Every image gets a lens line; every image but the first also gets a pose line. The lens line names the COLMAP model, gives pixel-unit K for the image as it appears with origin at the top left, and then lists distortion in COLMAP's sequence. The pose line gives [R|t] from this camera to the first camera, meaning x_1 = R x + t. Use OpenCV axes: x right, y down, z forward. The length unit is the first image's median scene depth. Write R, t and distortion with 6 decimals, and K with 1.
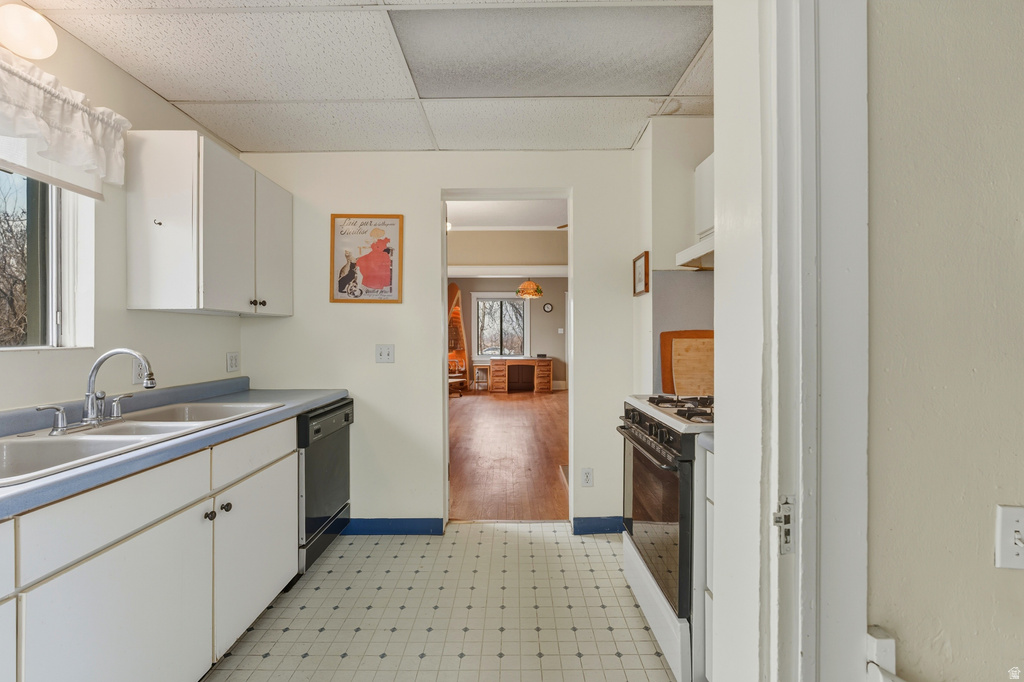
lens RADIAL K [[449.4, 0, 511.9], [0, 449.4, 337.8], [0, 0, 1]] dist [-0.000087, 0.000093]
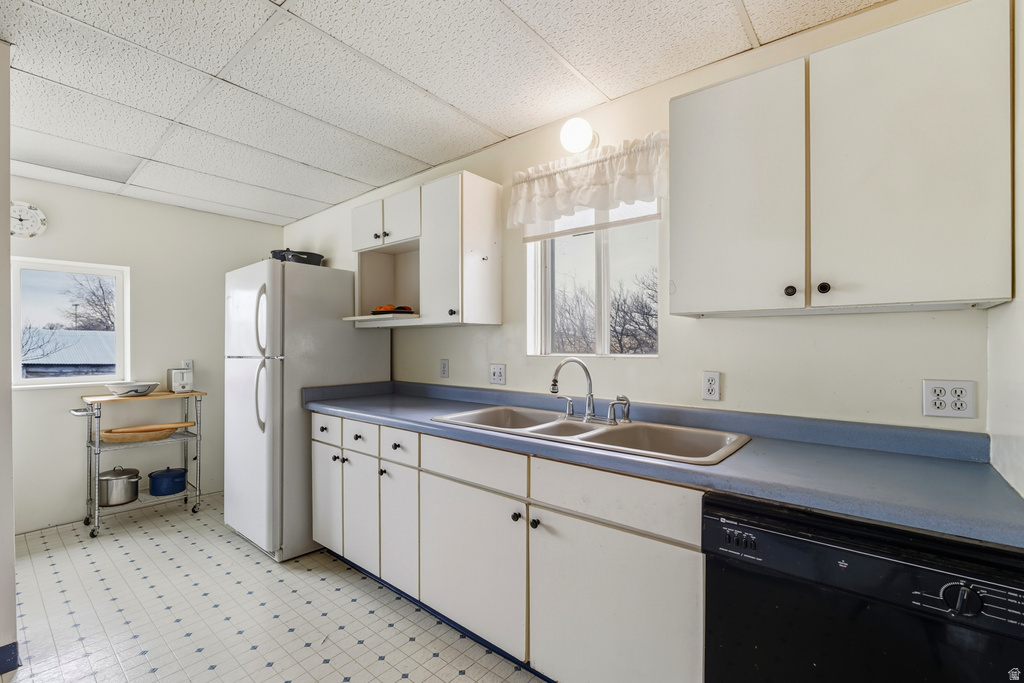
lens RADIAL K [[449.4, 0, 512.0], [0, 449.4, 343.9], [0, 0, 1]] dist [-0.000087, 0.000093]
pose [[-0.634927, -0.012695, -0.772468, 0.141374], [-0.010086, 0.999916, -0.008143, 0.002166], [0.772507, 0.002621, -0.635001, 1.609349]]
